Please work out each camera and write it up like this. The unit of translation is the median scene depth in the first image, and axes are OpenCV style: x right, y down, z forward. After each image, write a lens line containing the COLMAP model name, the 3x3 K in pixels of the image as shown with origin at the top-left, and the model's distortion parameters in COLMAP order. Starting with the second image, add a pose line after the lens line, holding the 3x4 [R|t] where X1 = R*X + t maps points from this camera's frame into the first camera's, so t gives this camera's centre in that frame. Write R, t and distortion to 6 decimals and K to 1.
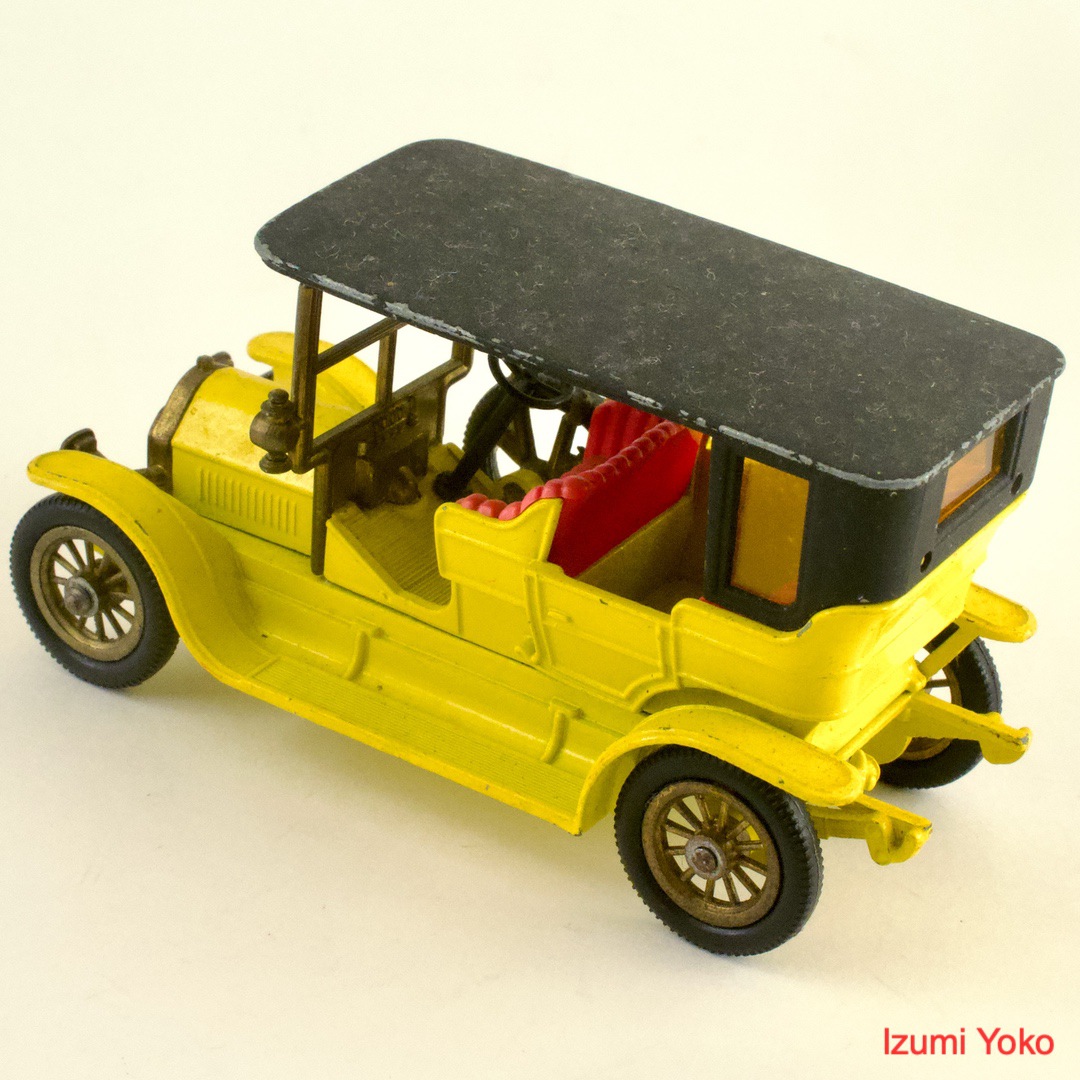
lens RADIAL K [[3392.2, 0, 540.0], [0, 3392.2, 540.0], [0, 0, 1]] dist [-0.010042, 0.523682]
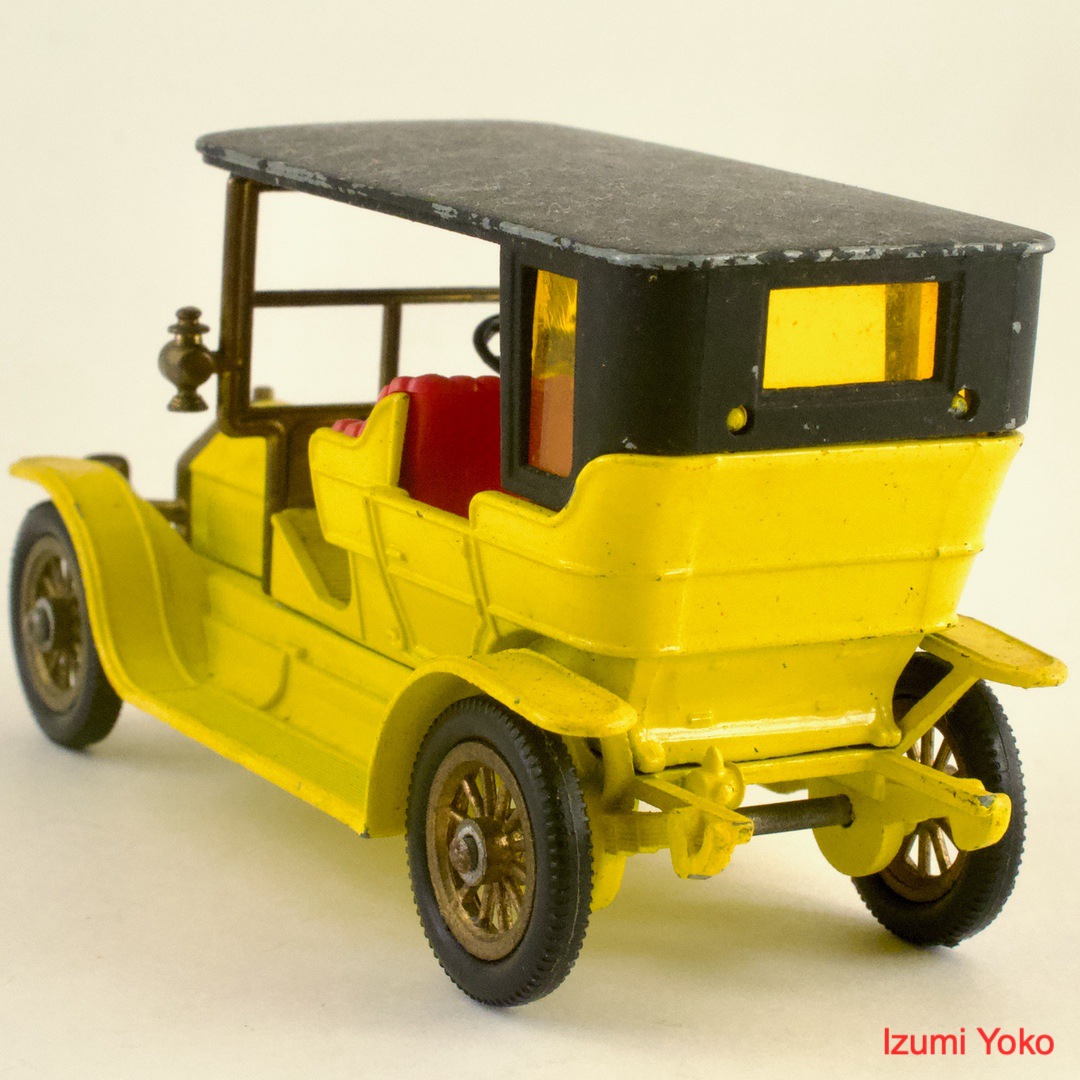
lens RADIAL K [[3584.5, 0, 540.0], [0, 3584.5, 540.0], [0, 0, 1]] dist [0.081263, -0.071899]
pose [[0.895098, 0.057337, -0.442167, 0.392665], [-0.203565, 0.934860, -0.290859, 0.248114], [0.396687, 0.350357, 0.848463, 0.313009]]
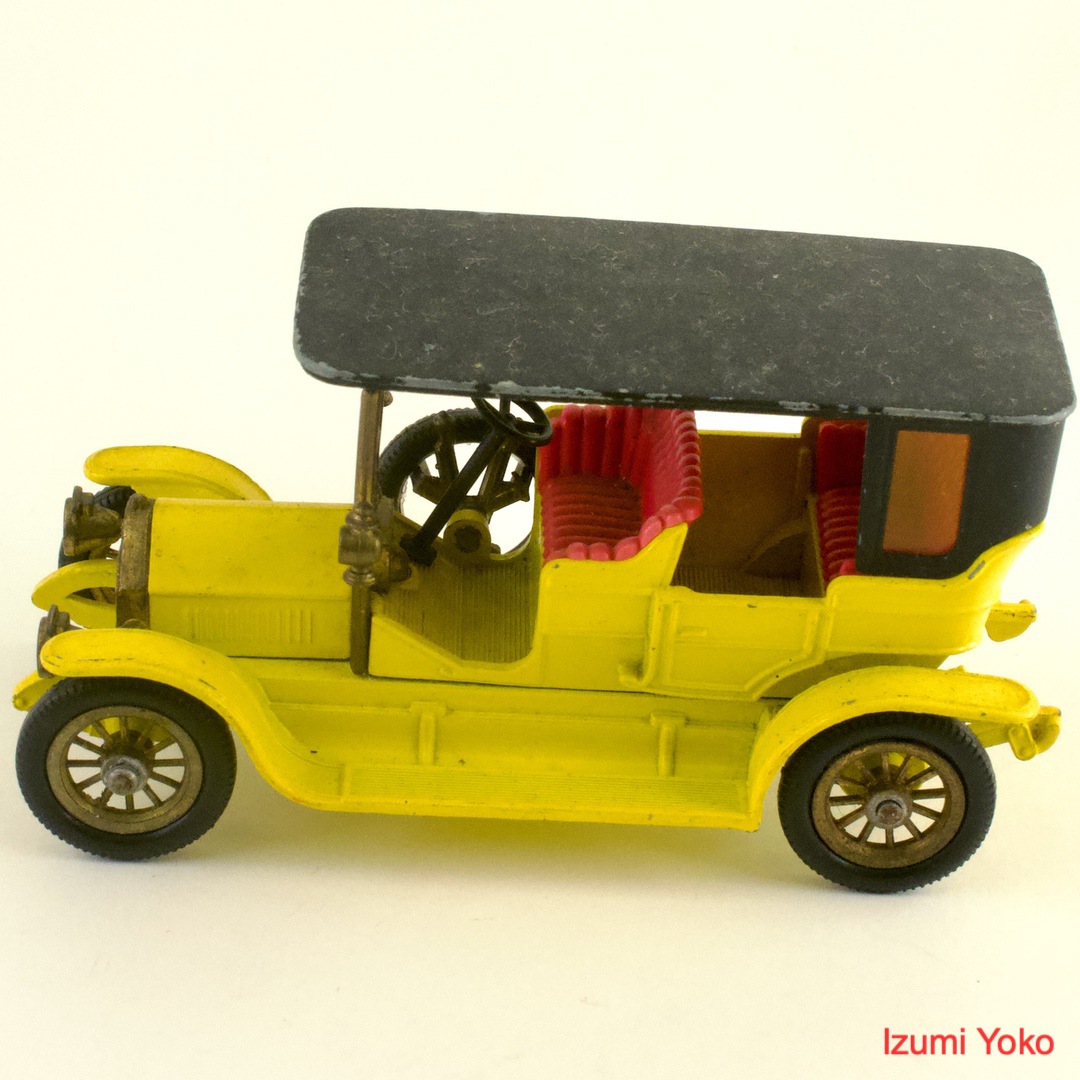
lens RADIAL K [[3392.2, 0, 540.0], [0, 3392.2, 540.0], [0, 0, 1]] dist [-0.010042, 0.523682]
pose [[0.838633, -0.295856, 0.457345, -0.486674], [0.271512, 0.954940, 0.119879, -0.137858], [-0.472204, 0.023640, 0.881172, 0.118734]]
